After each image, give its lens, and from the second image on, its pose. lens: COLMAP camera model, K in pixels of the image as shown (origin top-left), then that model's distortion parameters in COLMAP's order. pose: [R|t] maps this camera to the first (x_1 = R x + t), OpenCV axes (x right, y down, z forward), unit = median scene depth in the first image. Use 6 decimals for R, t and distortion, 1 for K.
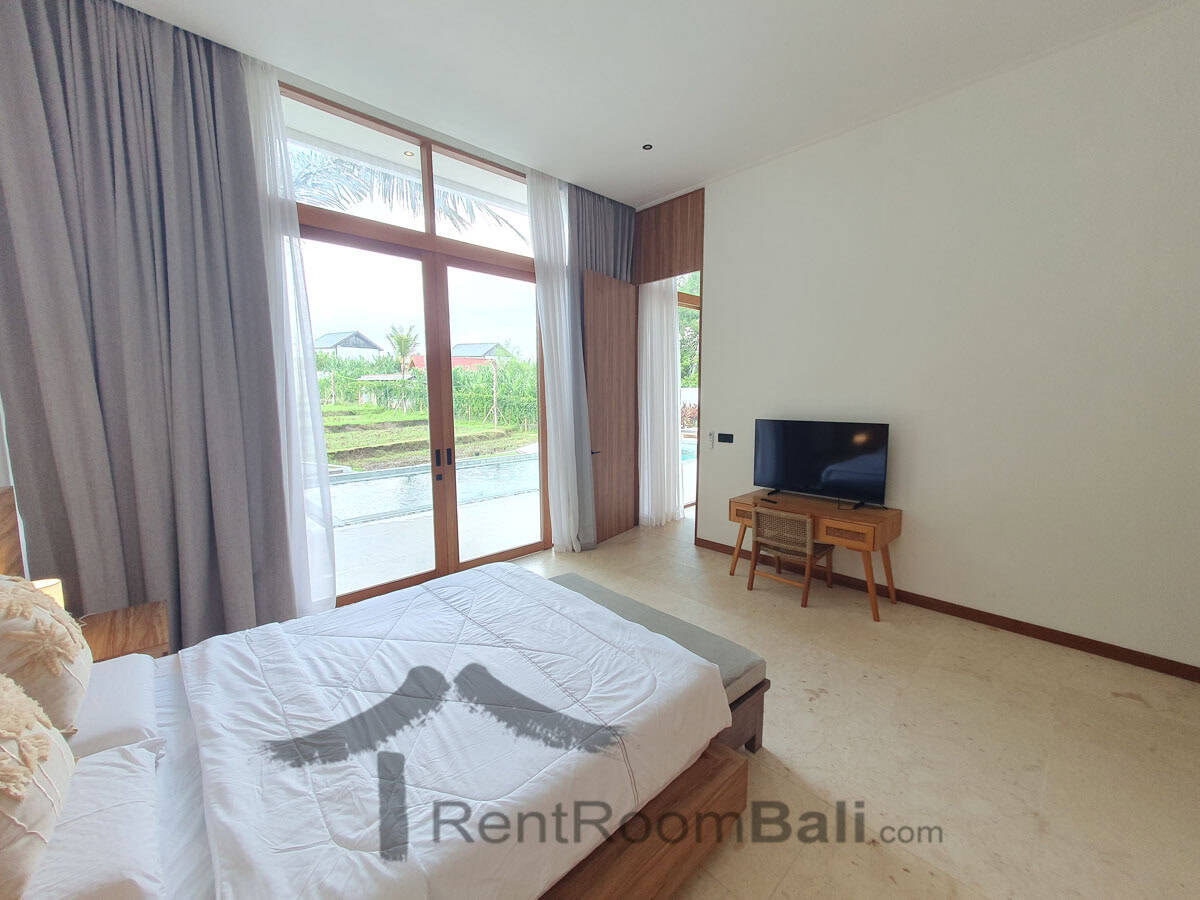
lens RADIAL K [[471.6, 0, 598.7], [0, 471.6, 450.9], [0, 0, 1]] dist [0.010846, 0.000055]
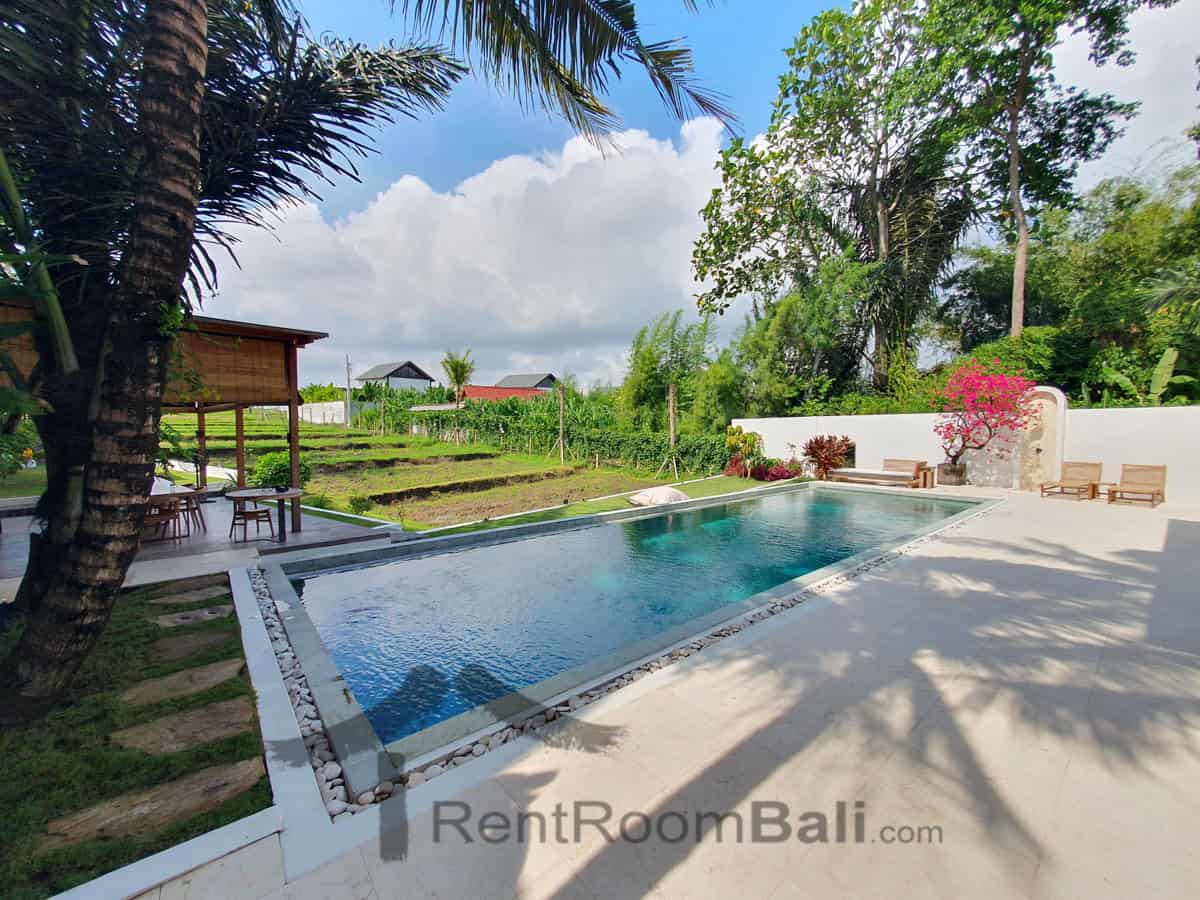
lens RADIAL K [[471.6, 0, 601.0], [0, 471.6, 451.3], [0, 0, 1]] dist [0.010846, 0.000055]
pose [[0.997087, 0.008088, -0.075836, -0.075449], [-0.013522, 0.997355, -0.071416, -0.010096], [0.075058, 0.072233, 0.994560, 0.135755]]
